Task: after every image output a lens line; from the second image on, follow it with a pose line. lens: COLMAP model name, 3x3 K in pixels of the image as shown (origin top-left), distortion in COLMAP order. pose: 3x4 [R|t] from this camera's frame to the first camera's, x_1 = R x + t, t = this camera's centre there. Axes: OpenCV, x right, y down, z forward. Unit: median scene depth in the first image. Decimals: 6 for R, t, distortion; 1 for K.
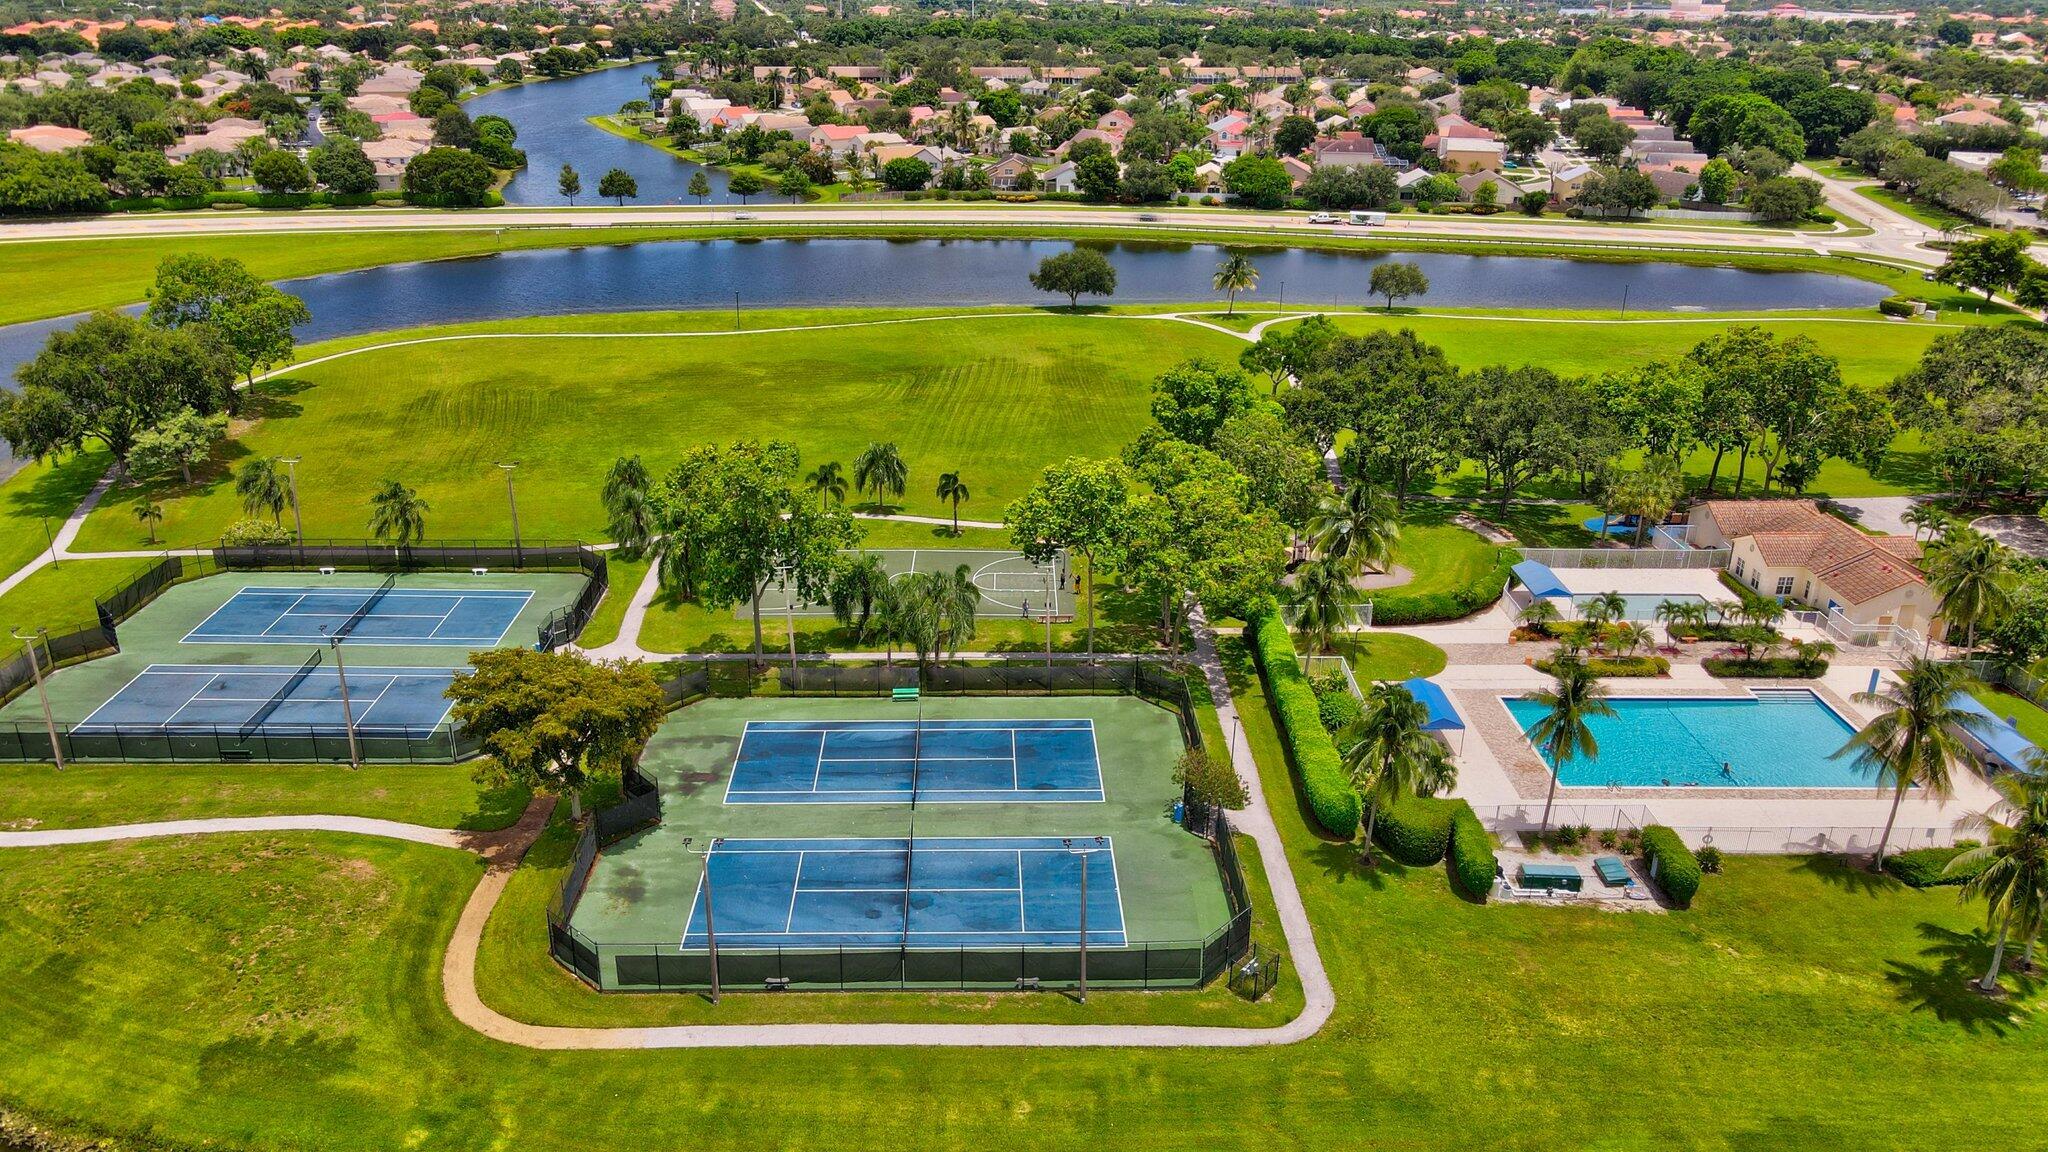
lens RADIAL K [[1525.6, 0, 1012.8], [0, 1525.6, 587.8], [0, 0, 1]] dist [-0.008317, 0.030423]
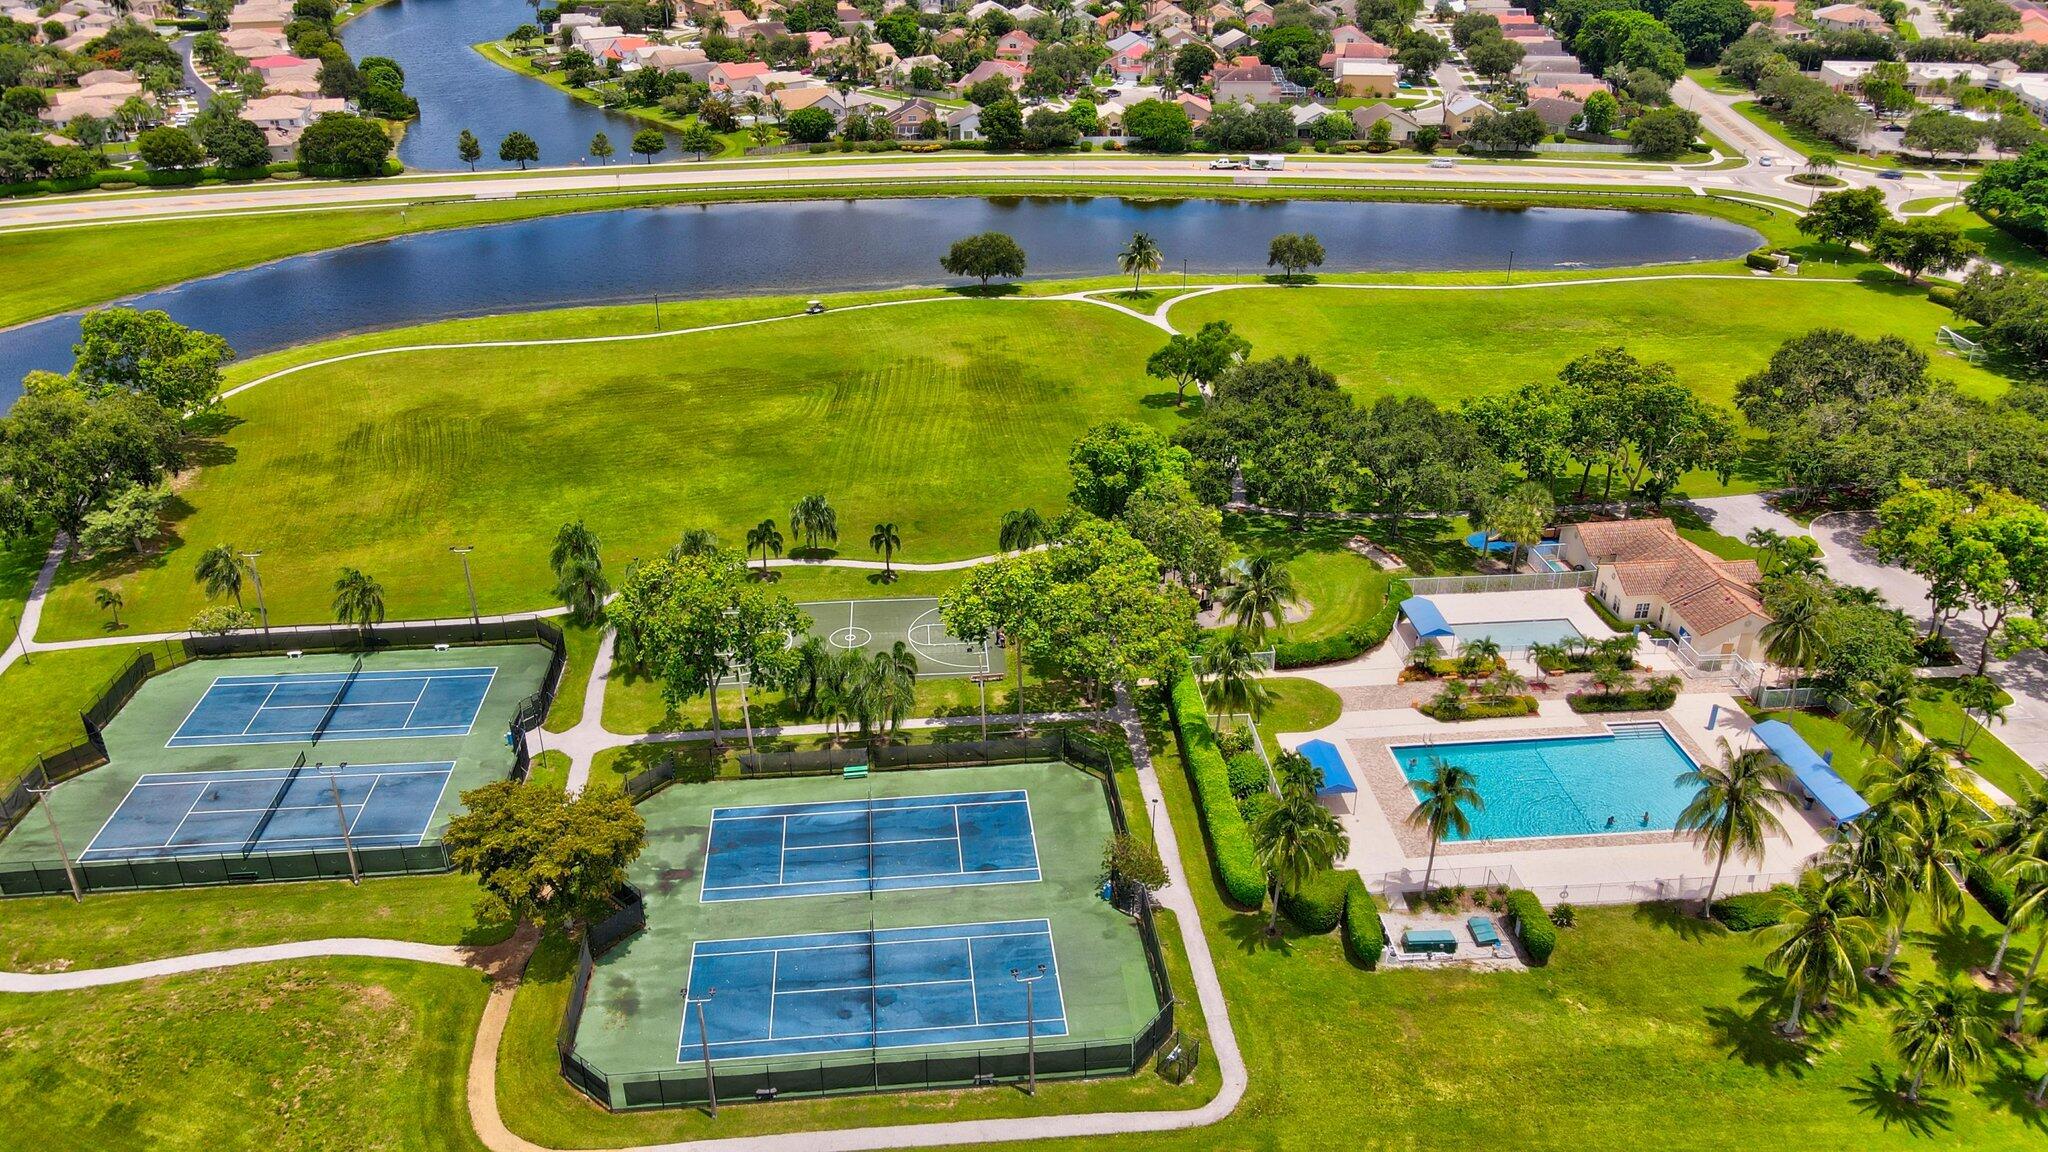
lens RADIAL K [[1525.6, 0, 1015.3], [0, 1525.6, 588.1], [0, 0, 1]] dist [-0.008317, 0.030423]
pose [[0.997543, -0.044904, 0.053778, -0.008482], [0.040086, 0.995354, 0.087543, -0.148743], [-0.057459, -0.085173, 0.994708, -0.084181]]
